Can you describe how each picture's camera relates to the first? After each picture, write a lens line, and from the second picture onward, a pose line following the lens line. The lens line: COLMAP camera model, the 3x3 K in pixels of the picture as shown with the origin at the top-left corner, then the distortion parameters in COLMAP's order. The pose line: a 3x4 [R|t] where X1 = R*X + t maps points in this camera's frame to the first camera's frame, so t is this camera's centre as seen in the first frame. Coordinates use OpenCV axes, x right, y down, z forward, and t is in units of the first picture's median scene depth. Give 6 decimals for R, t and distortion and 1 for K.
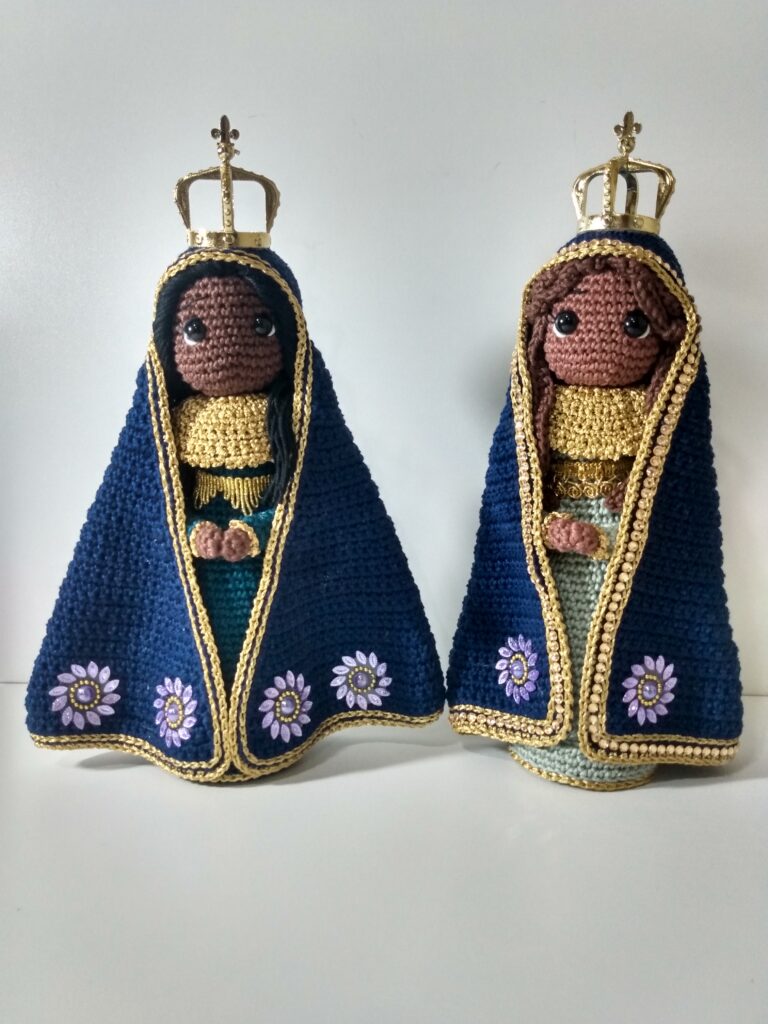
lens RADIAL K [[853.8, 0, 384.0], [0, 853.8, 512.0], [0, 0, 1]] dist [0.133700, -0.311037]
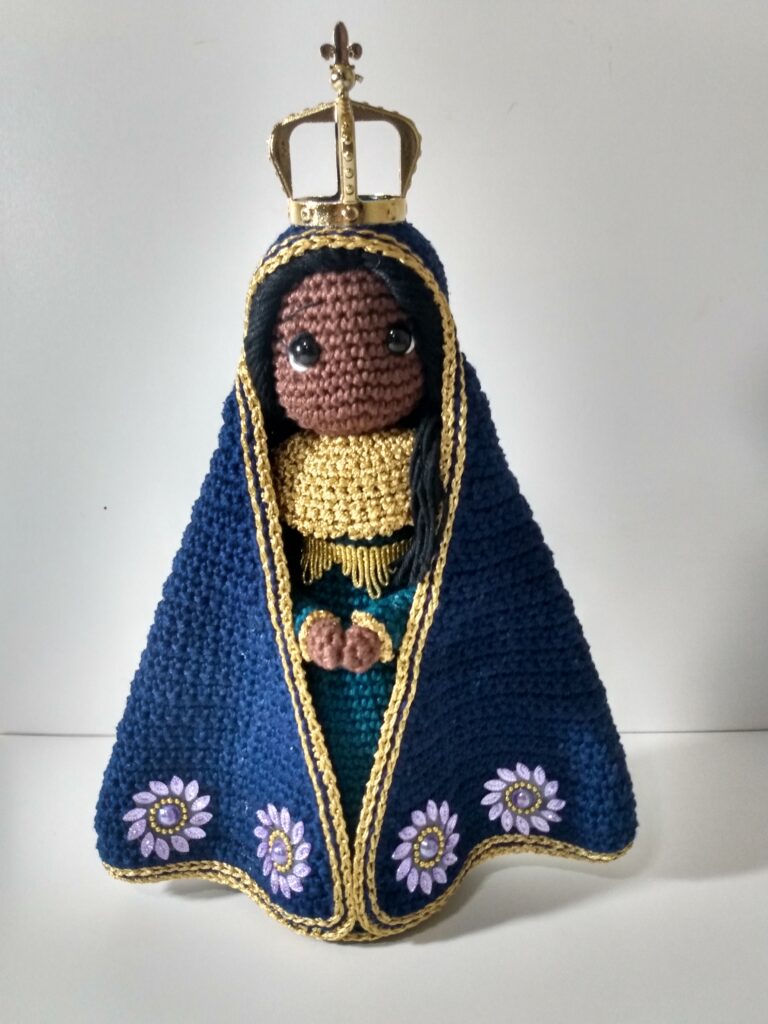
lens RADIAL K [[872.6, 0, 384.0], [0, 872.6, 512.0], [0, 0, 1]] dist [0.144152, -0.495423]
pose [[0.994619, 0.008449, -0.103258, -0.080389], [0.002359, 0.994564, 0.104100, -0.155362], [0.103576, -0.103784, 0.989192, 0.291489]]
